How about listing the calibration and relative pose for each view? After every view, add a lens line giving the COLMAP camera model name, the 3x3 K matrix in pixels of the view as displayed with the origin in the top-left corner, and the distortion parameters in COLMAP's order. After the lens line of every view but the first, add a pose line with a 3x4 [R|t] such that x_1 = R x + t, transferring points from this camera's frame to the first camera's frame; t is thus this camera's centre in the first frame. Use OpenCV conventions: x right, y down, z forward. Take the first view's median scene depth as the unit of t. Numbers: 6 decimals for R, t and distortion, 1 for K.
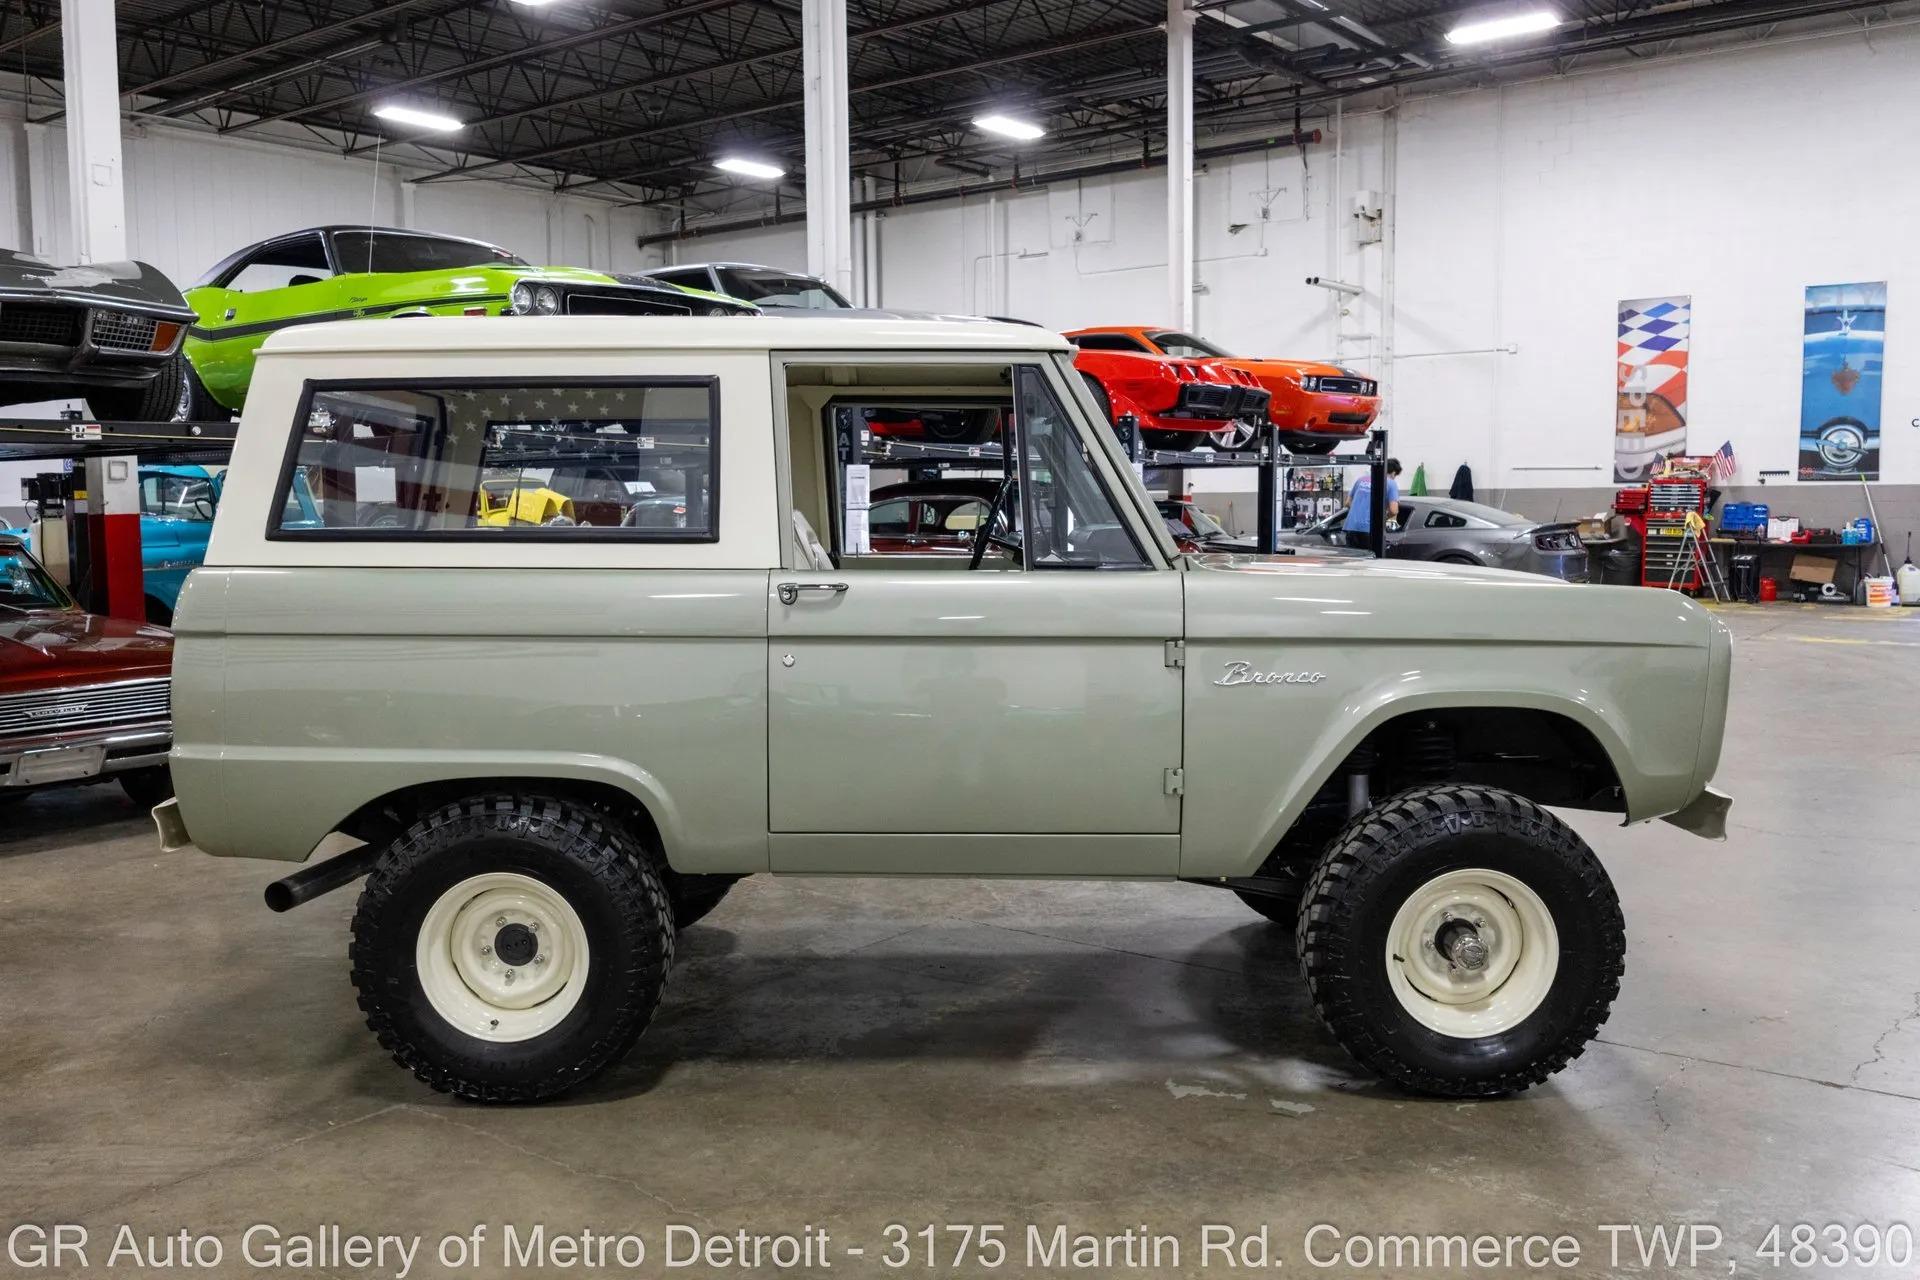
lens RADIAL K [[1618.4, 0, 958.2], [0, 1618.4, 639.5], [0, 0, 1]] dist [-0.009181, -0.014047]
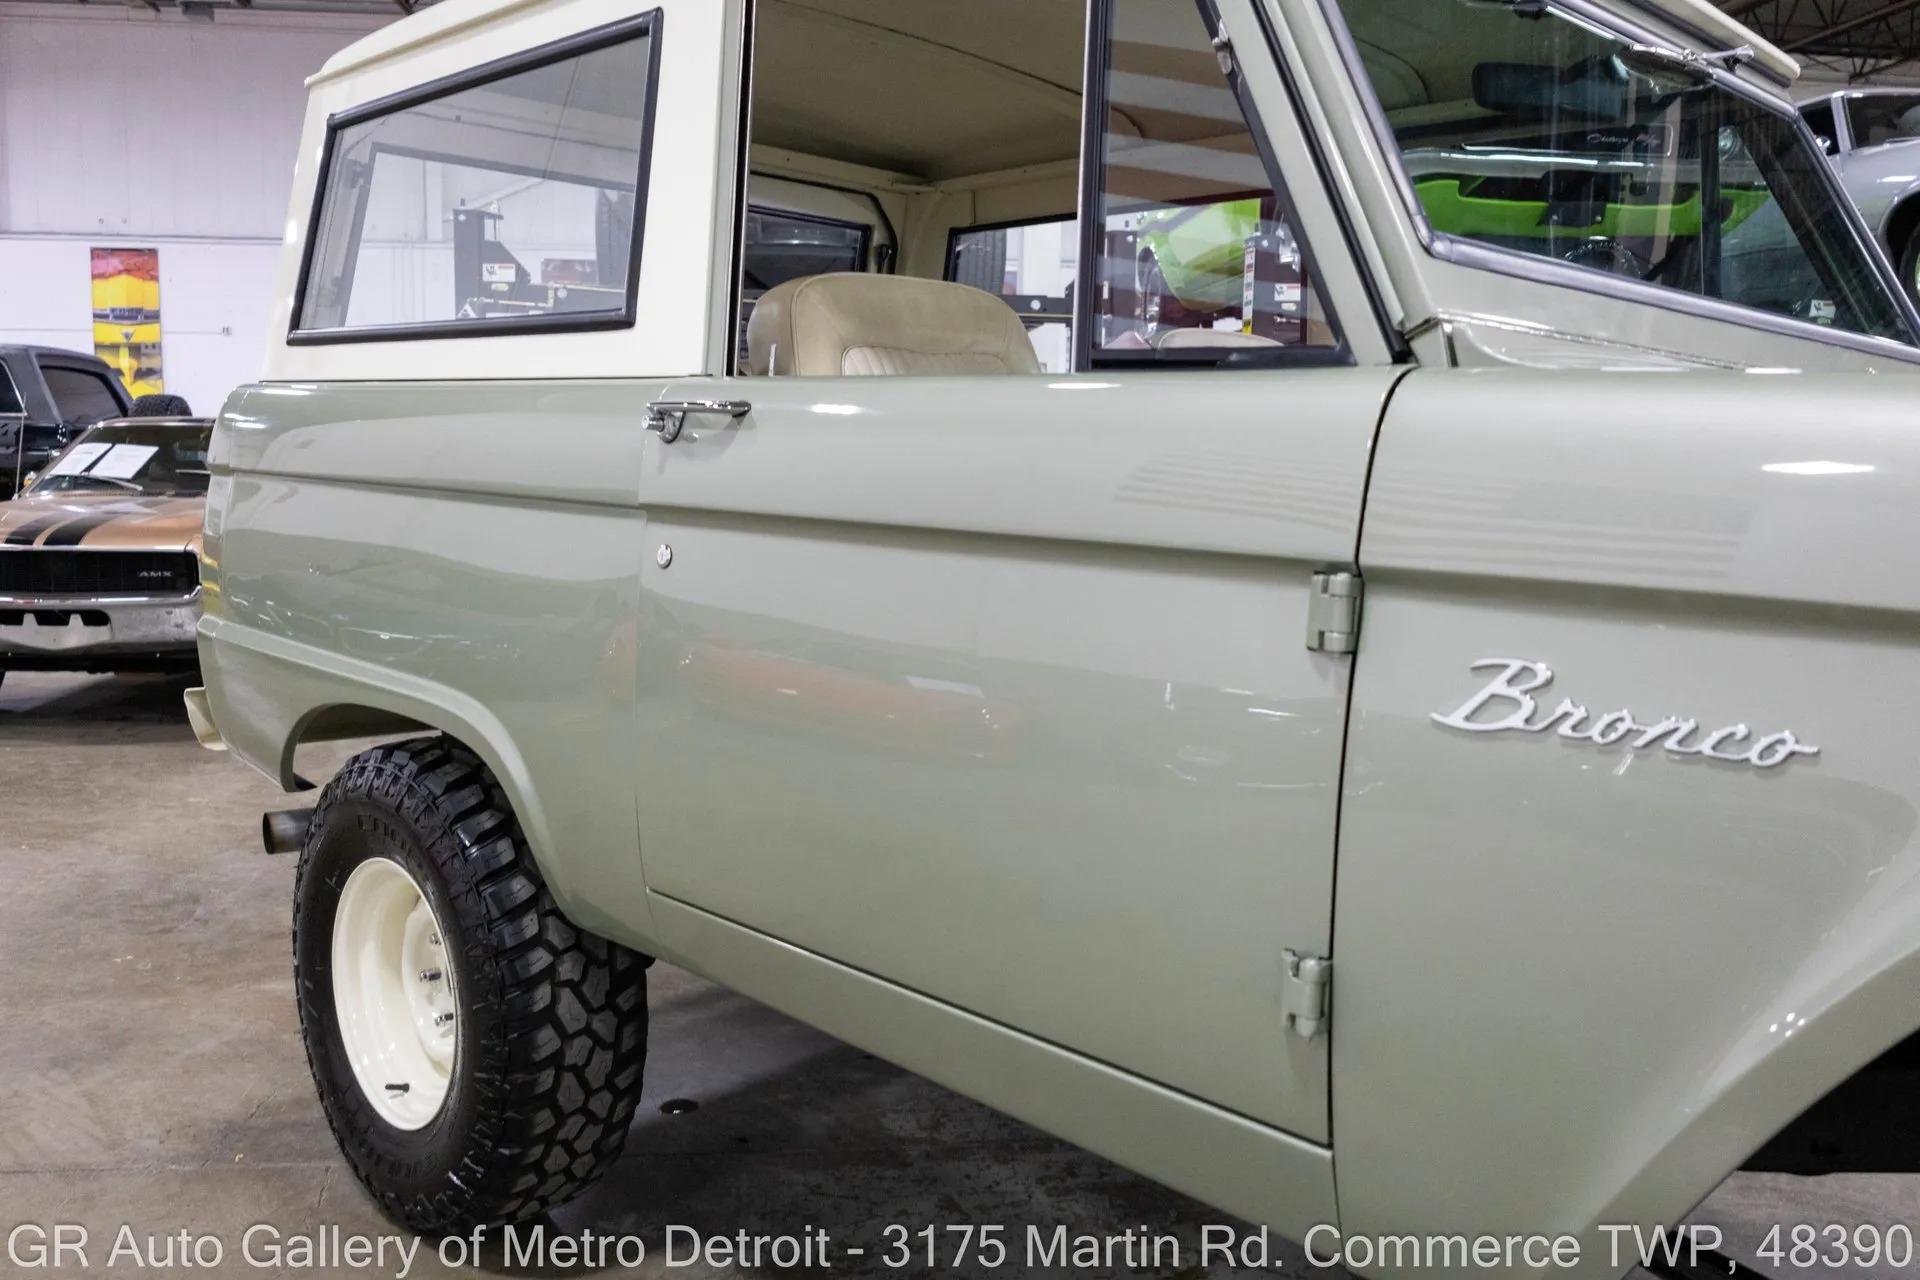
lens RADIAL K [[1618.4, 0, 958.2], [0, 1618.4, 639.5], [0, 0, 1]] dist [-0.009181, -0.014047]
pose [[0.701720, 0.104042, -0.704815, 0.060379], [-0.090086, 0.994297, 0.057083, 0.000415], [0.706734, 0.023438, 0.707091, 0.138122]]
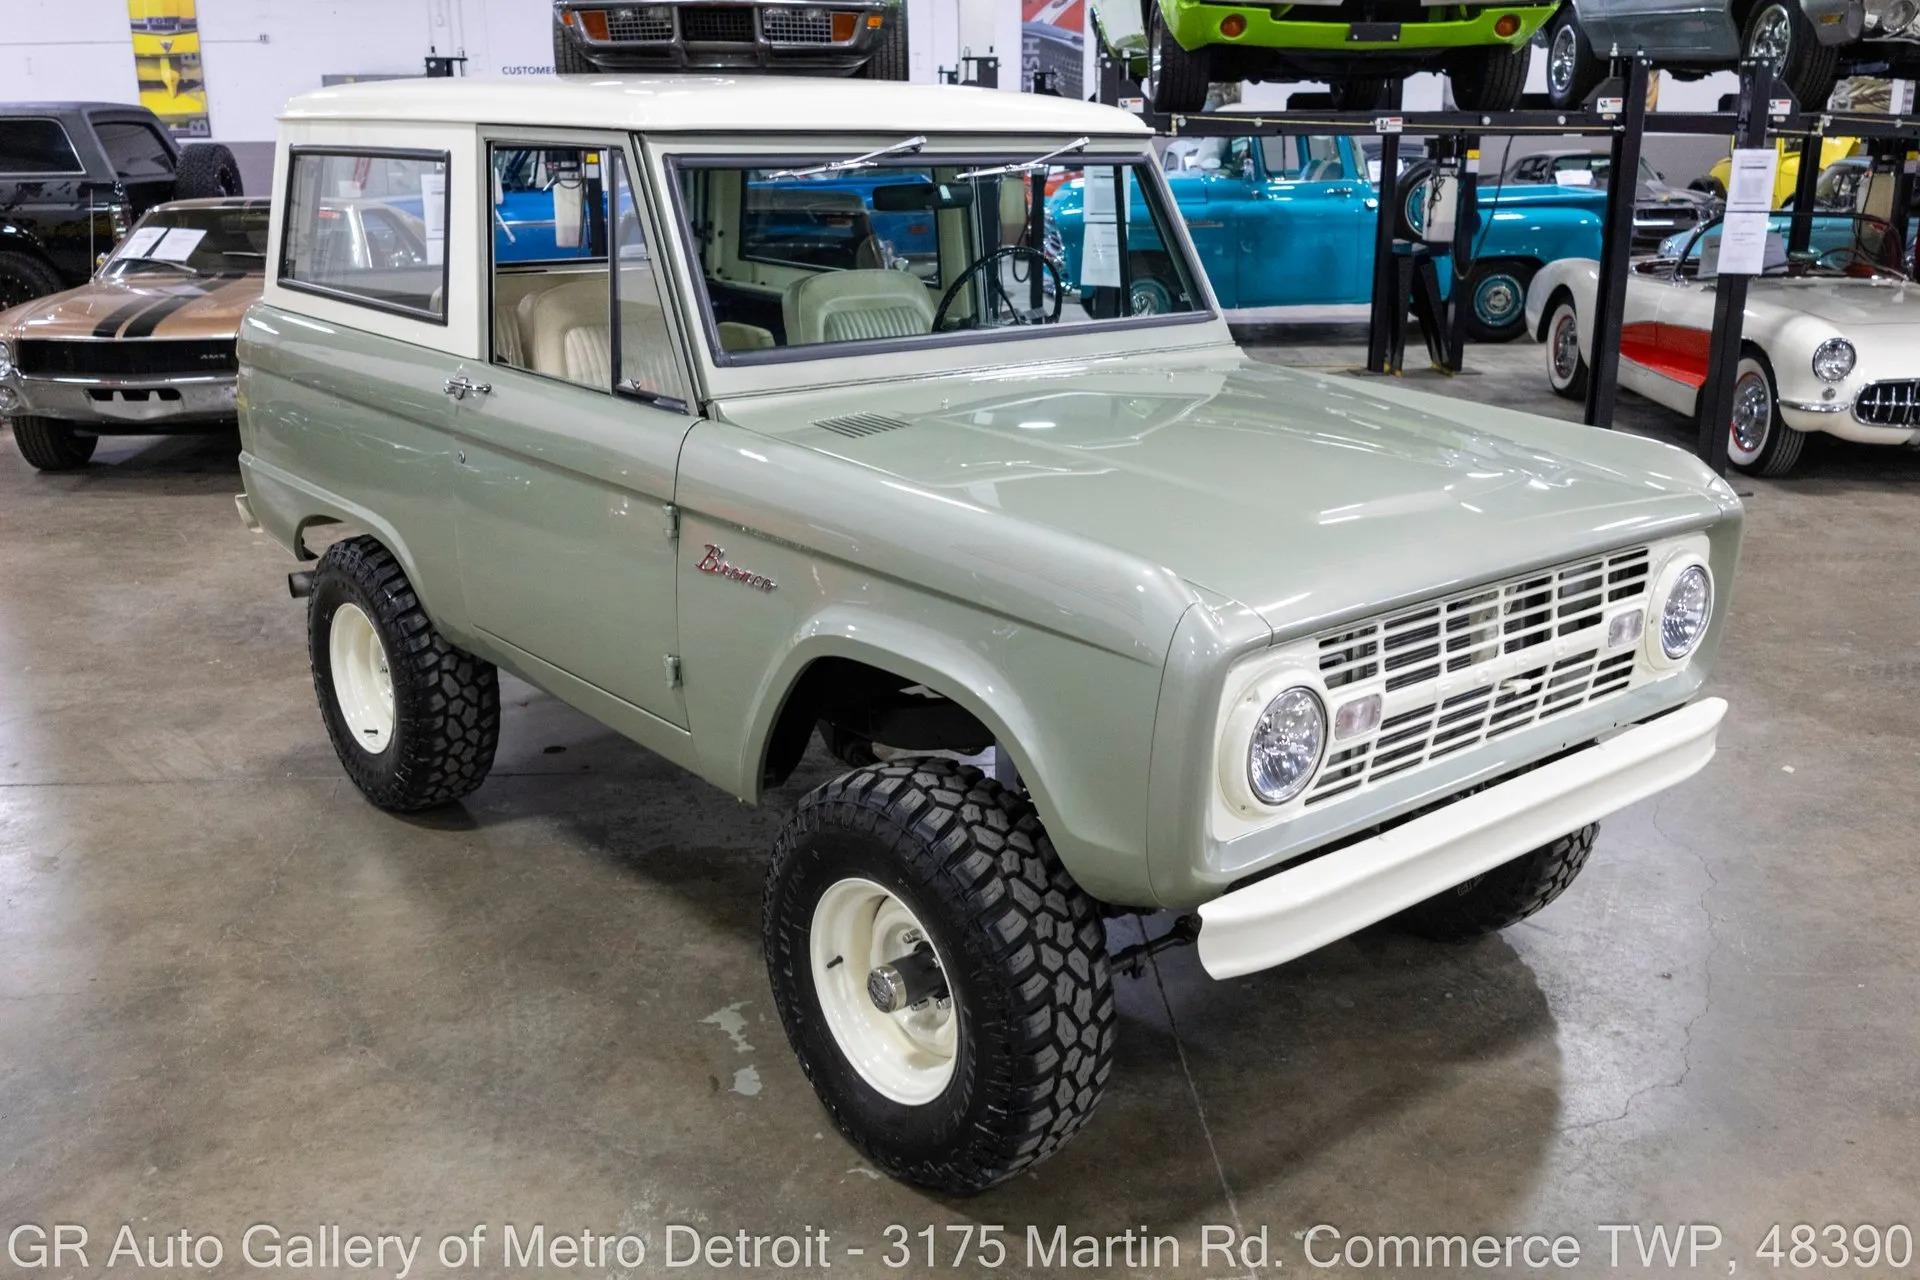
lens RADIAL K [[1769.0, 0, 996.6], [0, 1769.0, 644.6], [0, 0, 1]] dist [0.016282, -0.051822]
pose [[0.662402, 0.229236, -0.713214, 0.173961], [-0.075365, 0.967594, 0.241000, -0.030760], [0.745348, -0.105887, 0.658213, 0.101679]]
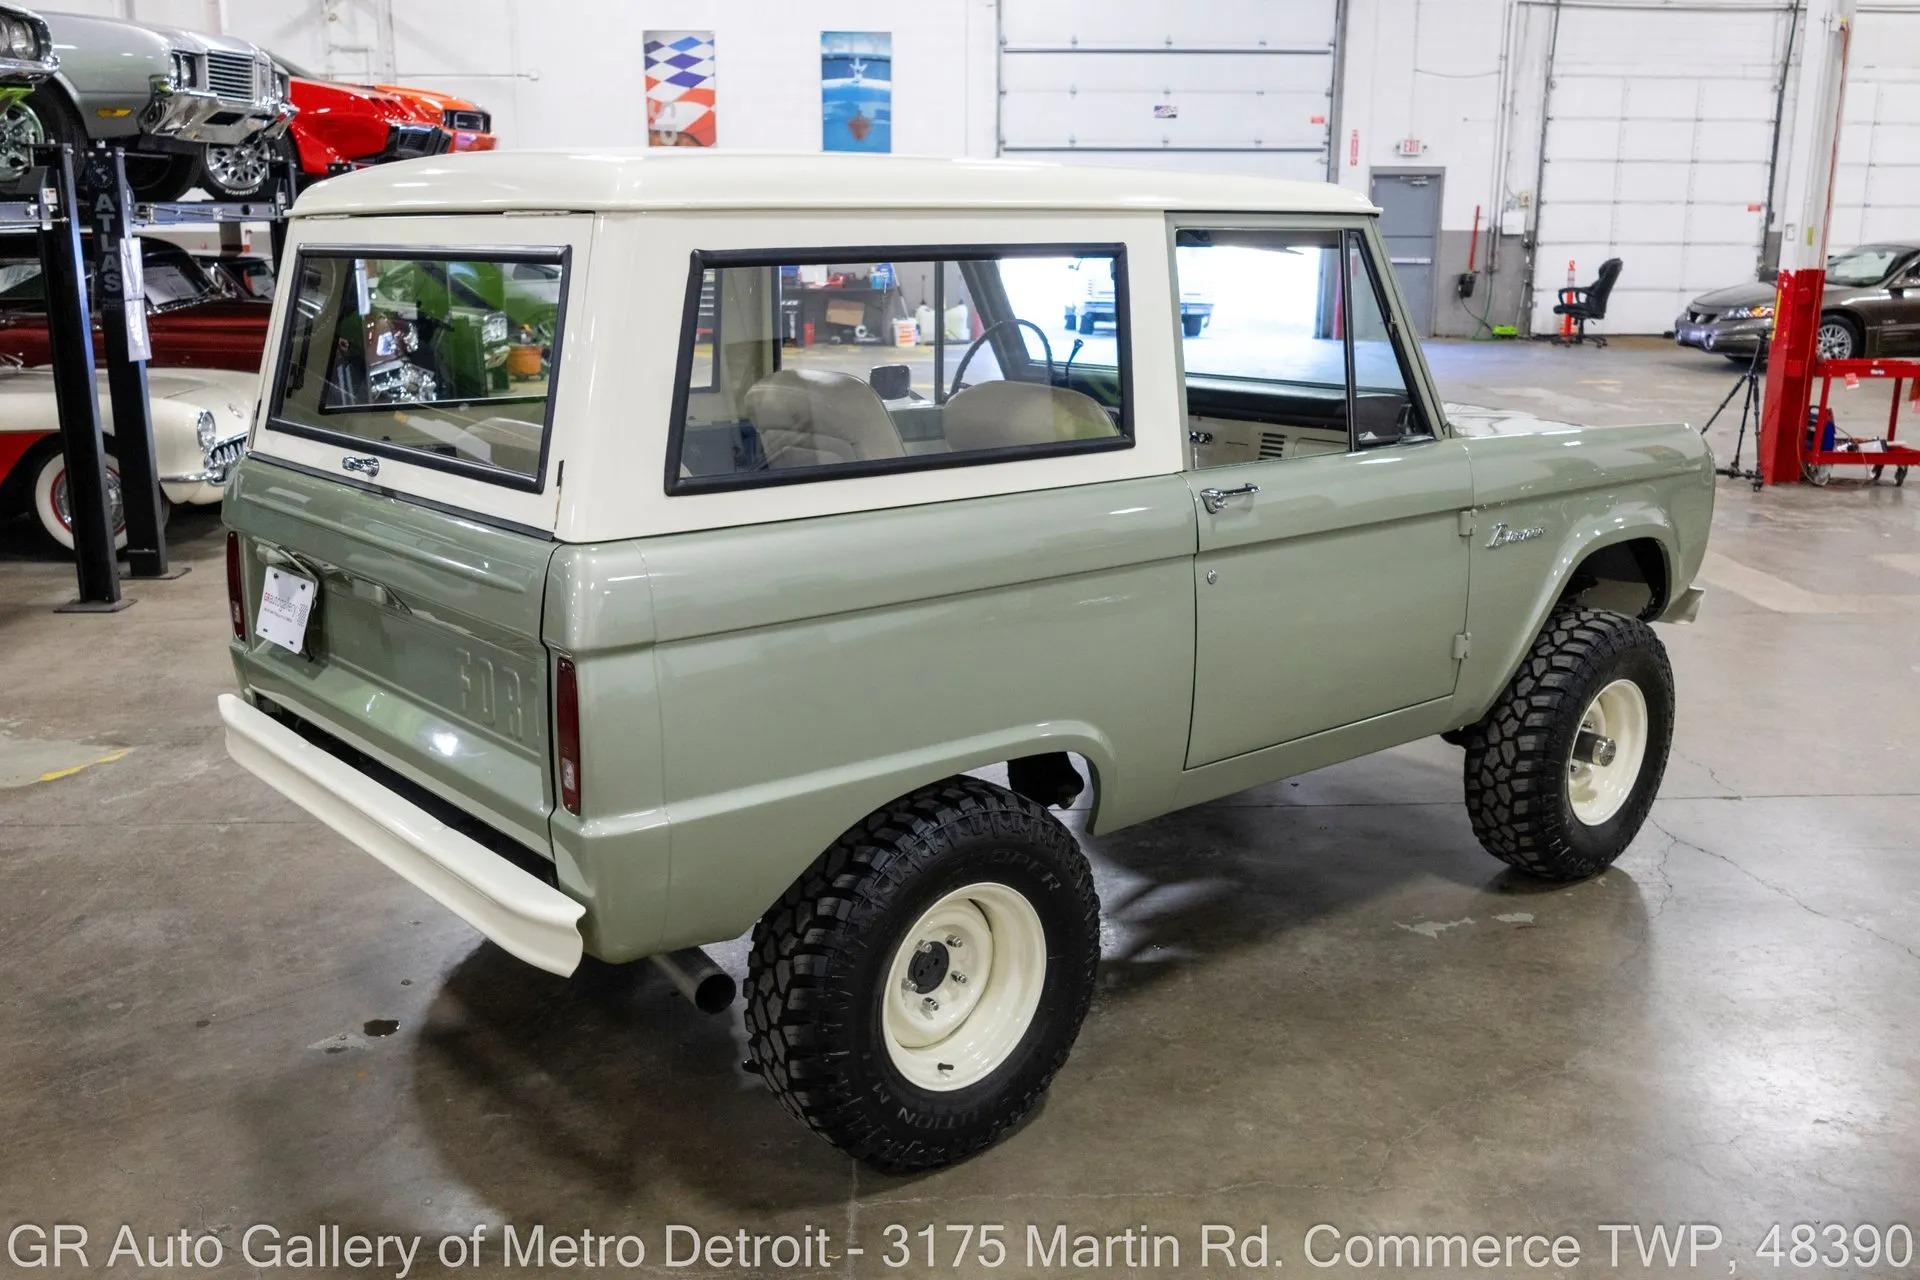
lens RADIAL K [[1726.5, 0, 959.4], [0, 1726.5, 644.3], [0, 0, 1]] dist [0.001505, -0.004249]
pose [[0.762694, -0.150050, 0.629112, -0.155700], [0.049103, 0.983342, 0.175008, -0.023590], [-0.644892, -0.102587, 0.757357, 0.072320]]
